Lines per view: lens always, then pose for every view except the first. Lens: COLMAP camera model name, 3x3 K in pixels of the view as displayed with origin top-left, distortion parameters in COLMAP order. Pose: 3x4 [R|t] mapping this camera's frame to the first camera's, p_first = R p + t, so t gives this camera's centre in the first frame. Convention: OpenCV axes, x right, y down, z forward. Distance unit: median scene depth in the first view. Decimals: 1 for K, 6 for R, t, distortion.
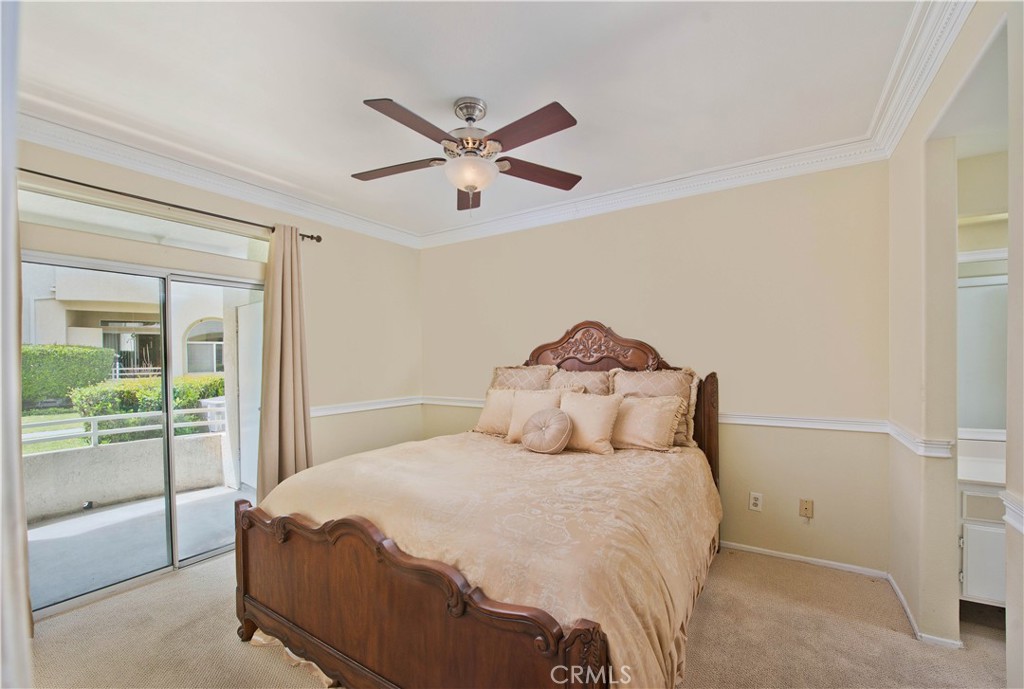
lens RADIAL K [[421.9, 0, 513.3], [0, 421.9, 361.3], [0, 0, 1]] dist [-0.012396, -0.000251]
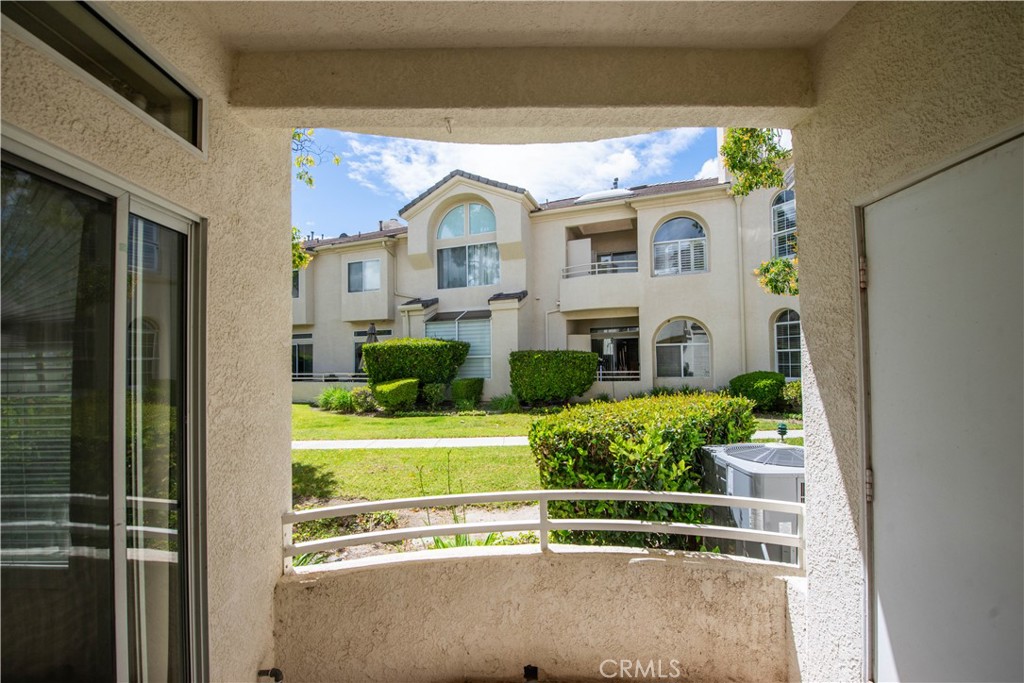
lens RADIAL K [[404.2, 0, 518.0], [0, 404.2, 355.3], [0, 0, 1]] dist [-0.018072, -0.000396]
pose [[0.564255, -0.011497, -0.825520, -0.227275], [-0.003948, 0.999854, -0.016624, -0.006686], [0.825591, 0.012639, 0.564128, 0.254956]]
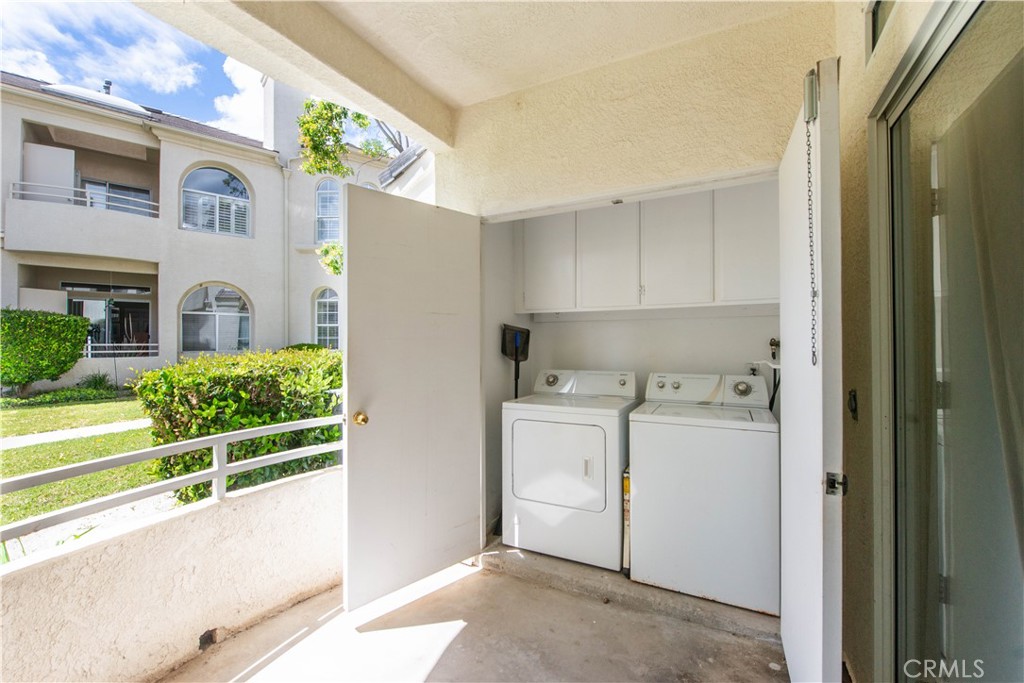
lens RADIAL K [[418.3, 0, 512.0], [0, 418.3, 341.5], [0, 0, 1]] dist [-0.011350, 0.000189]
pose [[0.995636, 0.012329, 0.092502, -0.266164], [-0.011292, 0.999868, -0.011716, 0.012553], [-0.092634, 0.010620, 0.995644, 0.189298]]
